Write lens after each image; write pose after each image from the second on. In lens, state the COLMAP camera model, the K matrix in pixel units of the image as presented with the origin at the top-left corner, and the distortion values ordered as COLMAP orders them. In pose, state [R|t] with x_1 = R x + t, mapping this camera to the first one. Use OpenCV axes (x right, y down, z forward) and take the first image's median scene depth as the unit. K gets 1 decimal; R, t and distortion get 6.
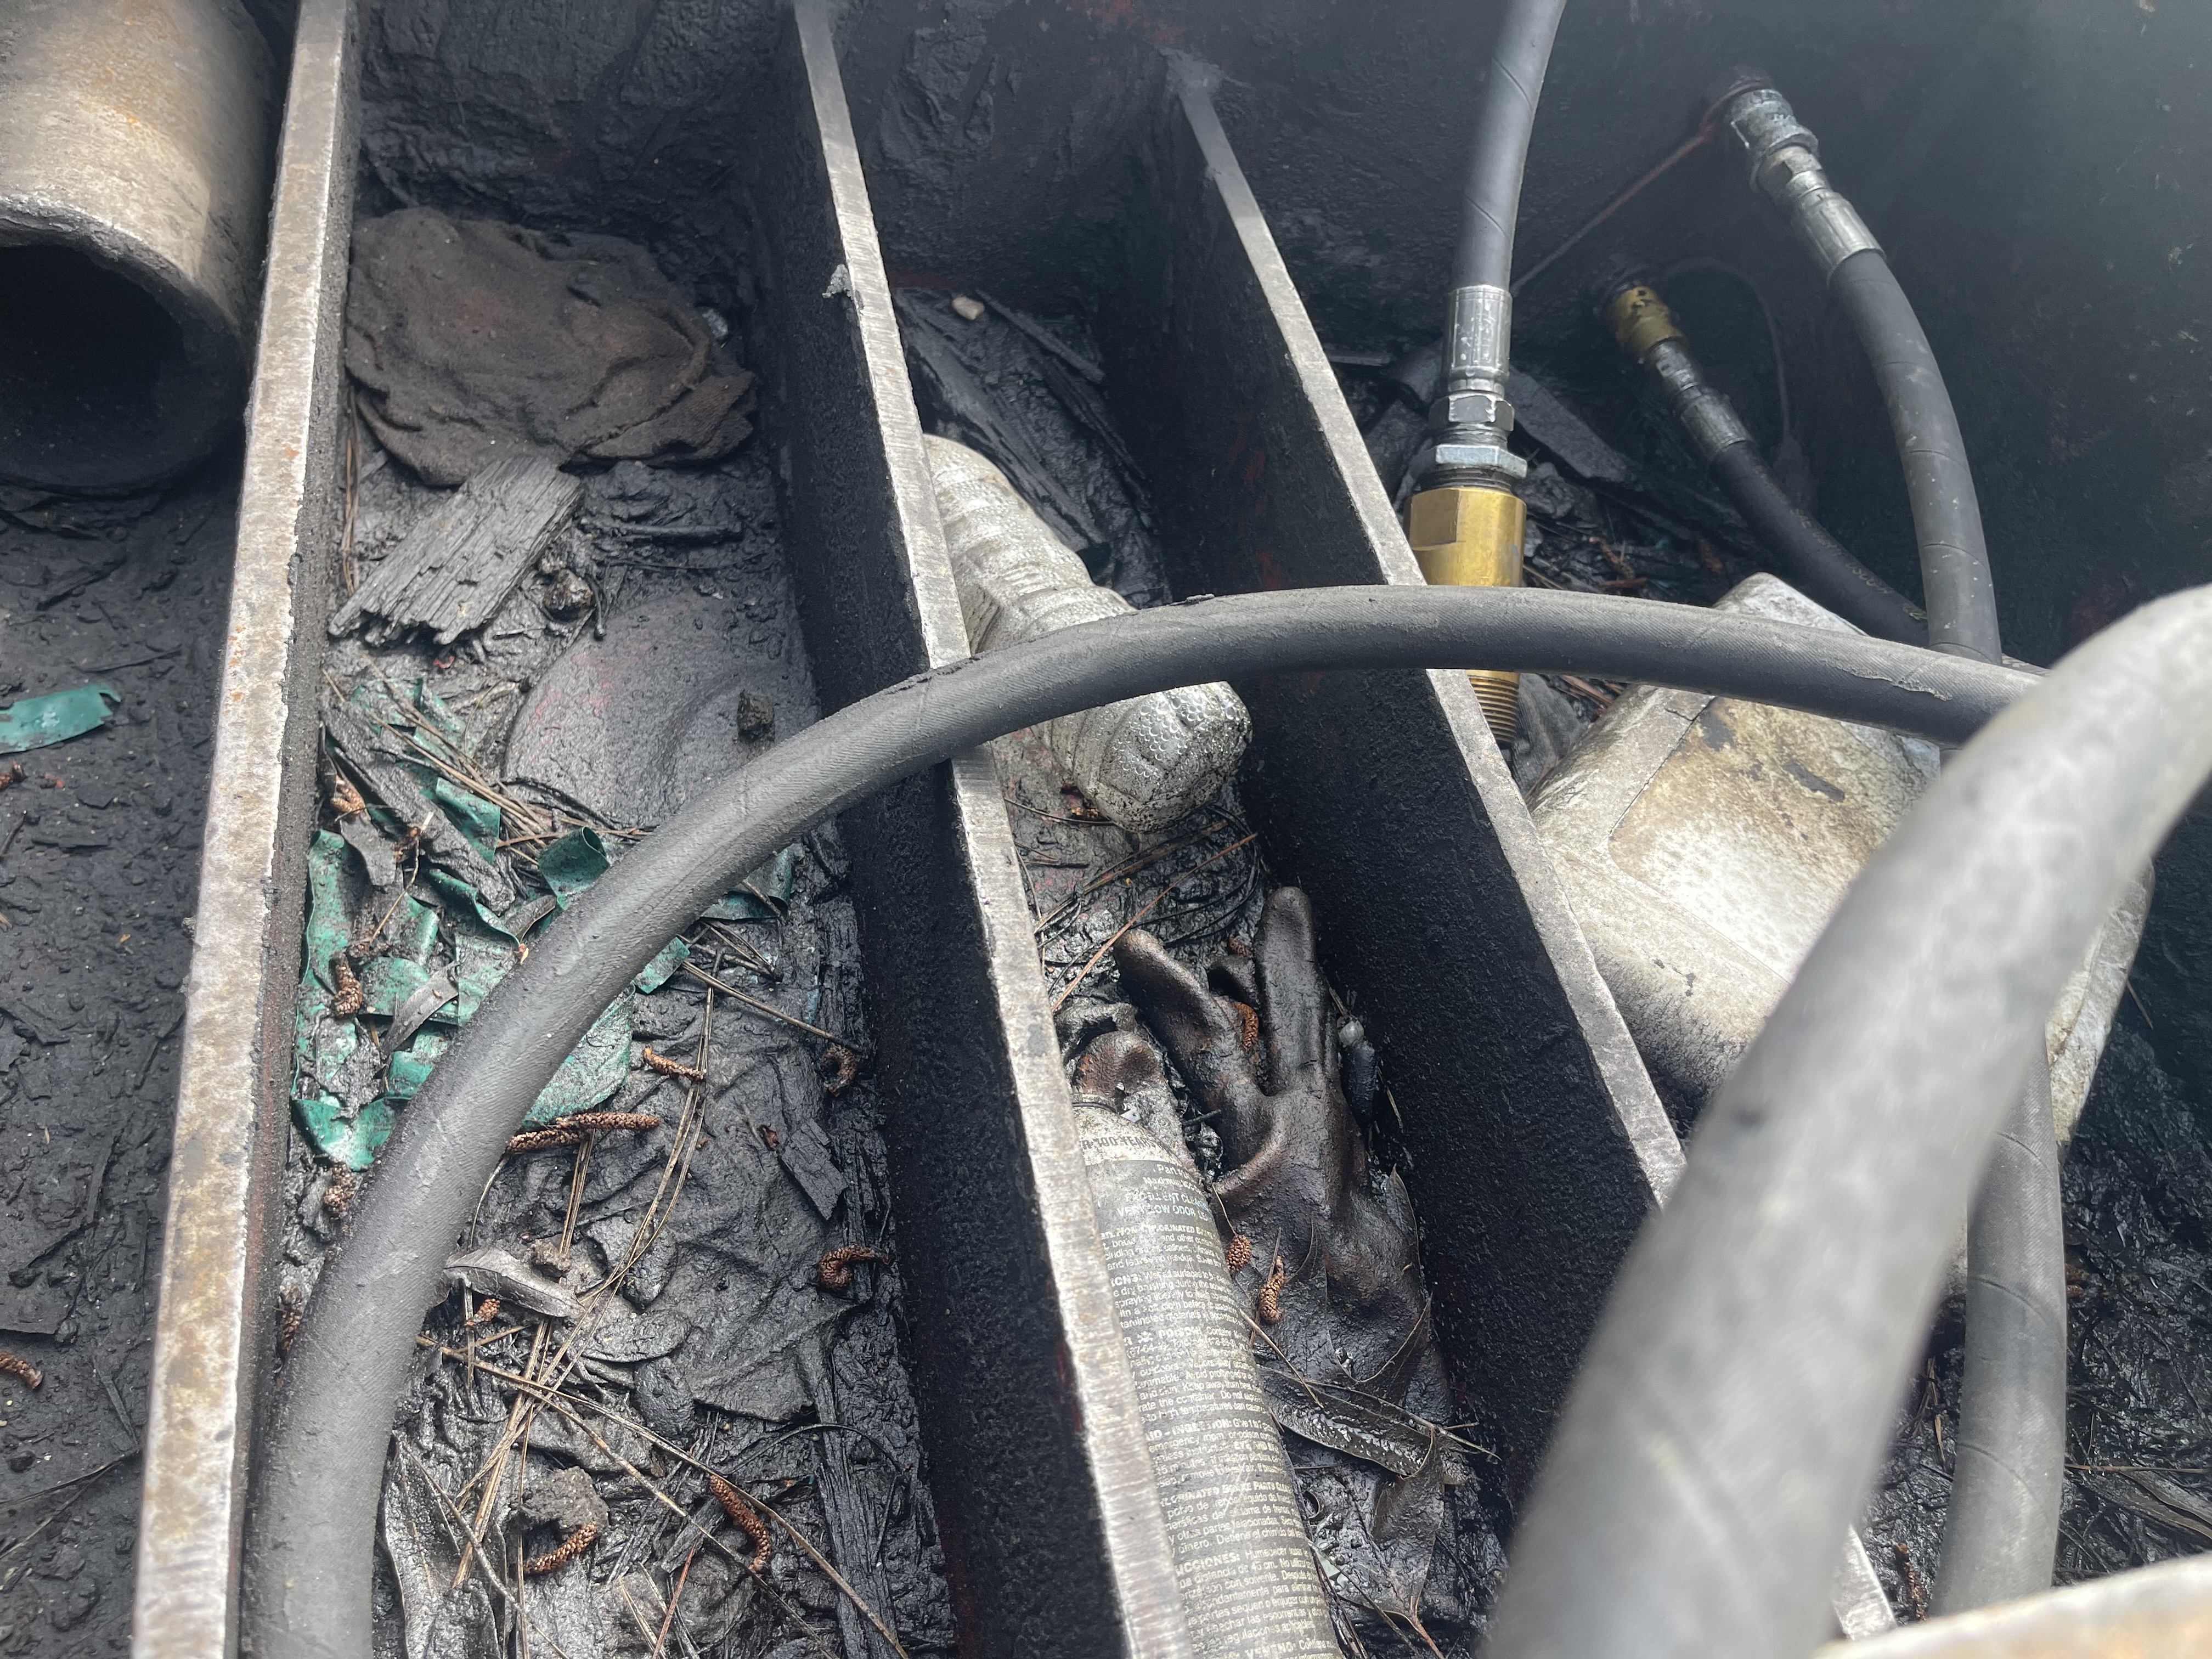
lens RADIAL K [[1607.4, 0, 1106.0], [0, 1607.4, 829.5], [0, 0, 1]] dist [0.058134, -0.089565]
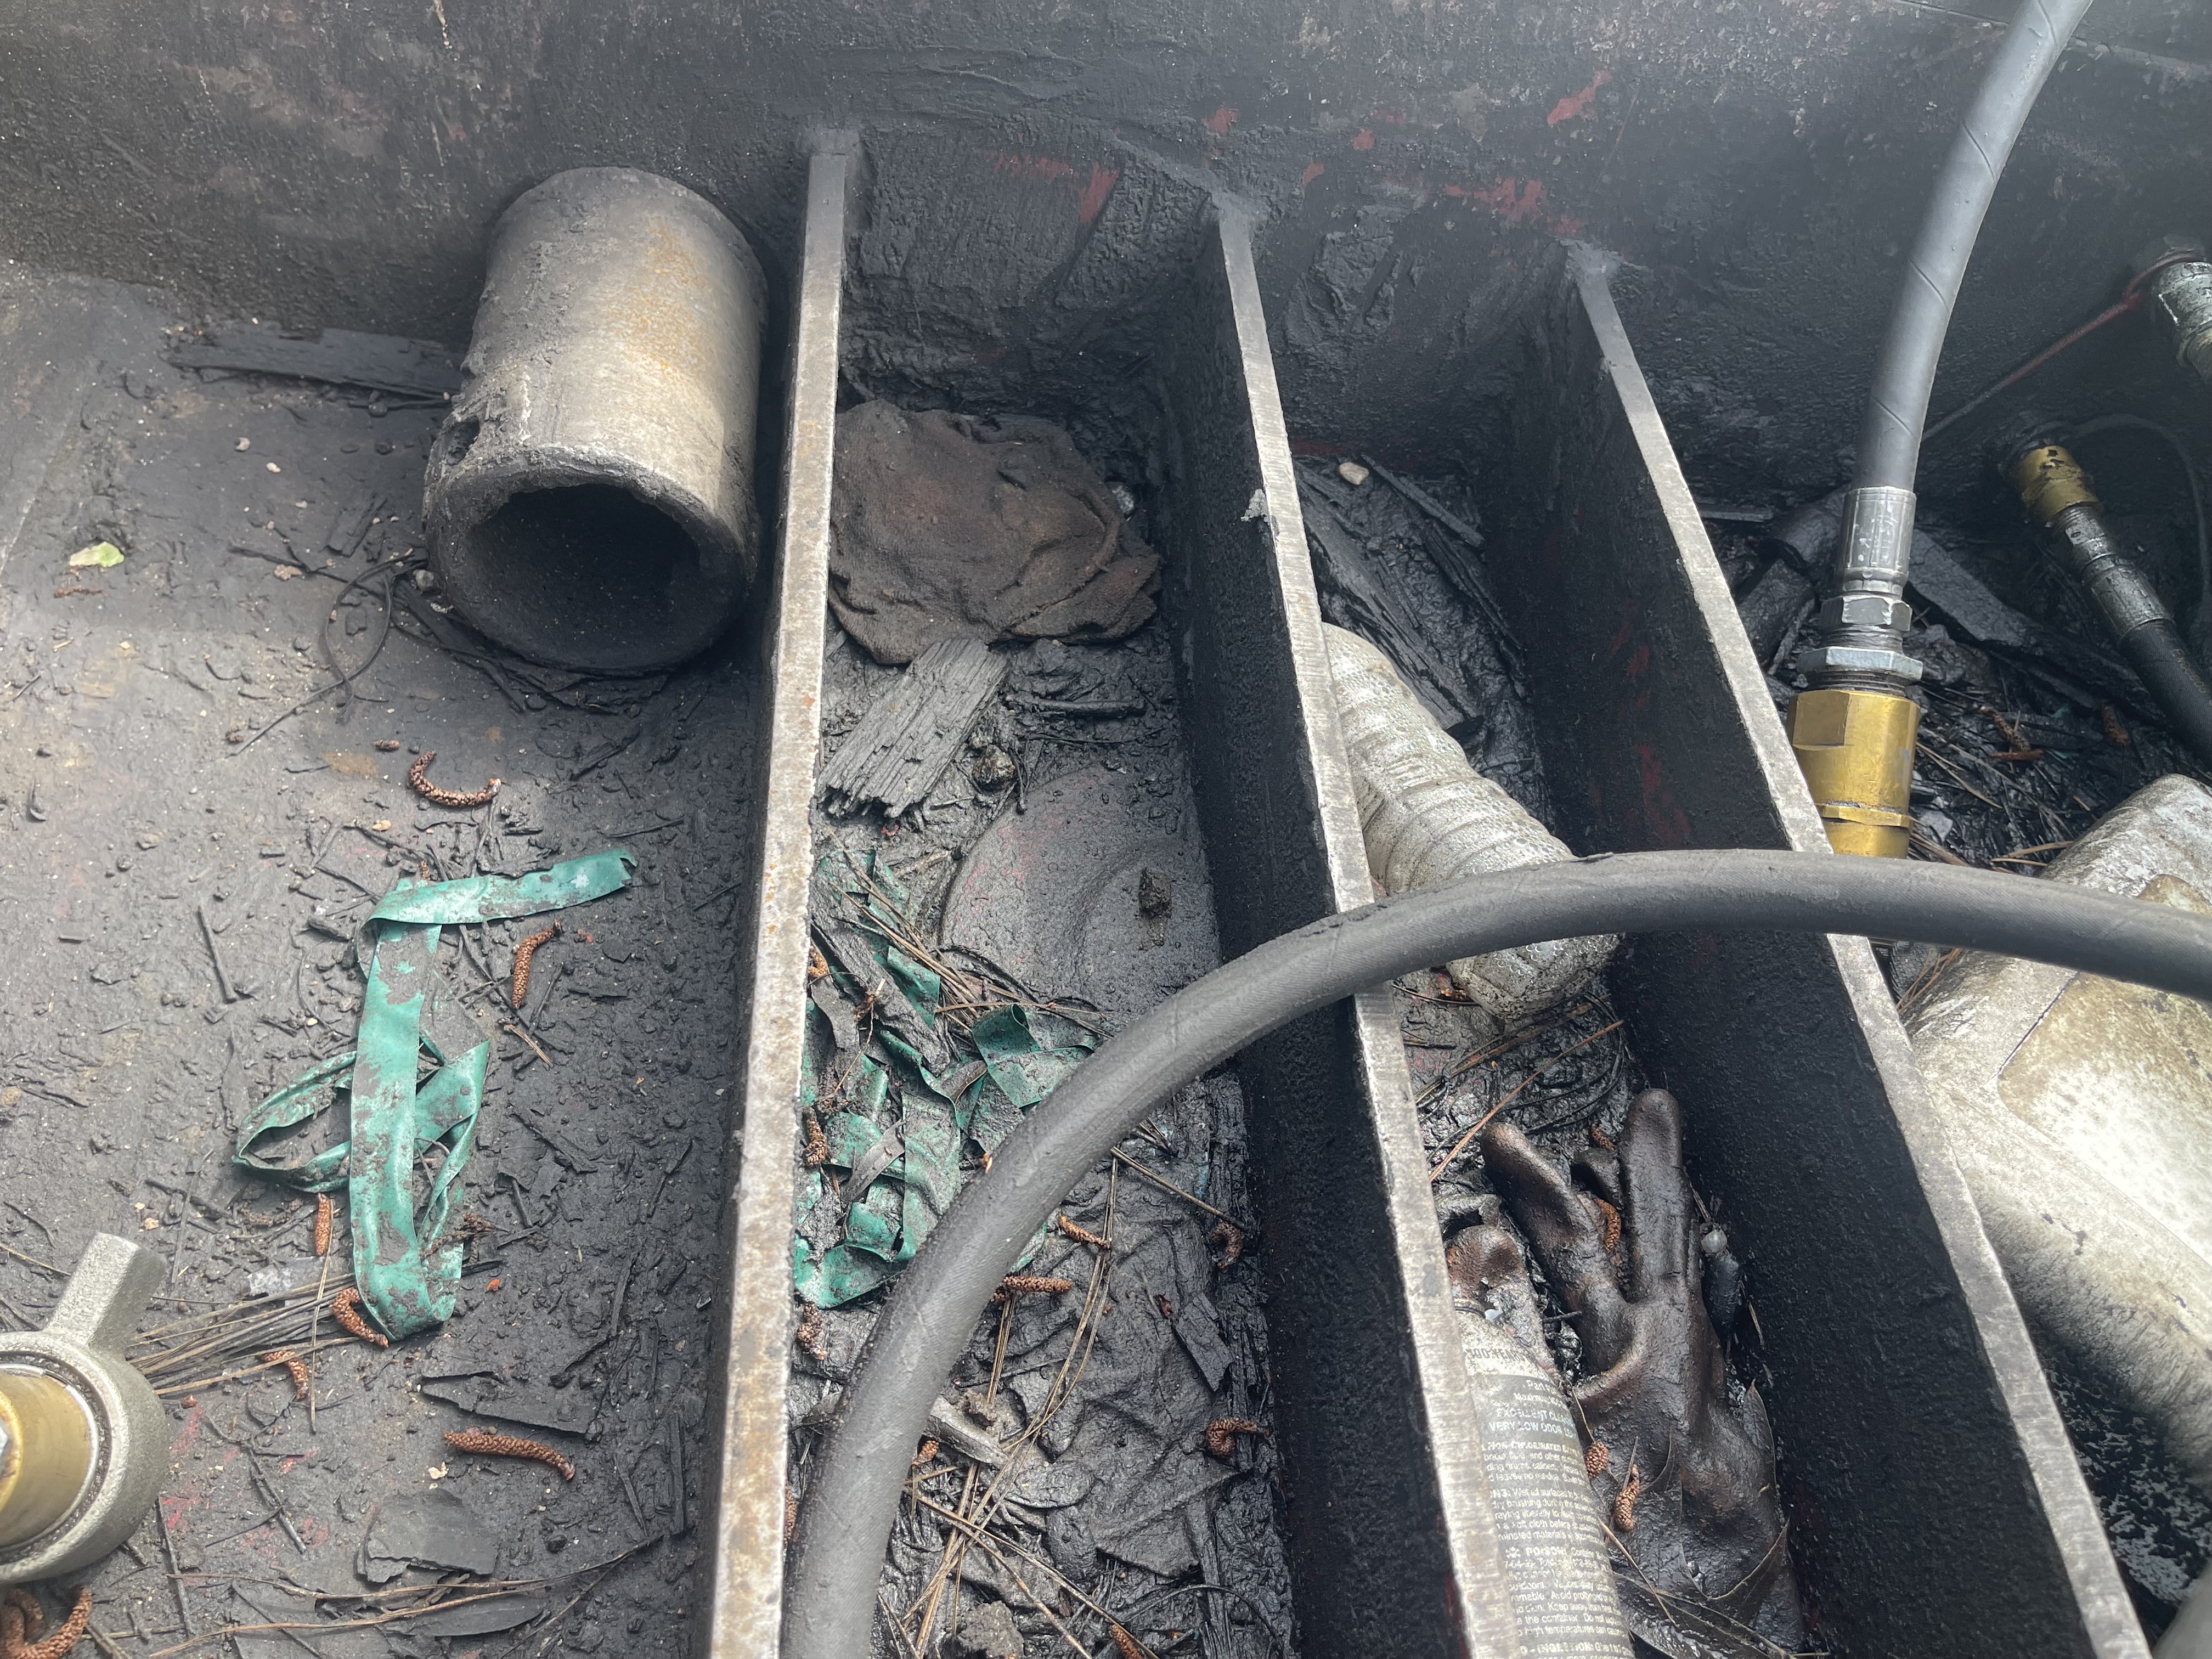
lens RADIAL K [[1607.8, 0, 1106.0], [0, 1607.8, 829.5], [0, 0, 1]] dist [0.051814, -0.066045]
pose [[0.981582, 0.054393, -0.183134, -0.058453], [-0.054954, 0.998487, 0.002015, -0.127874], [0.182967, 0.008086, 0.983086, -0.095013]]
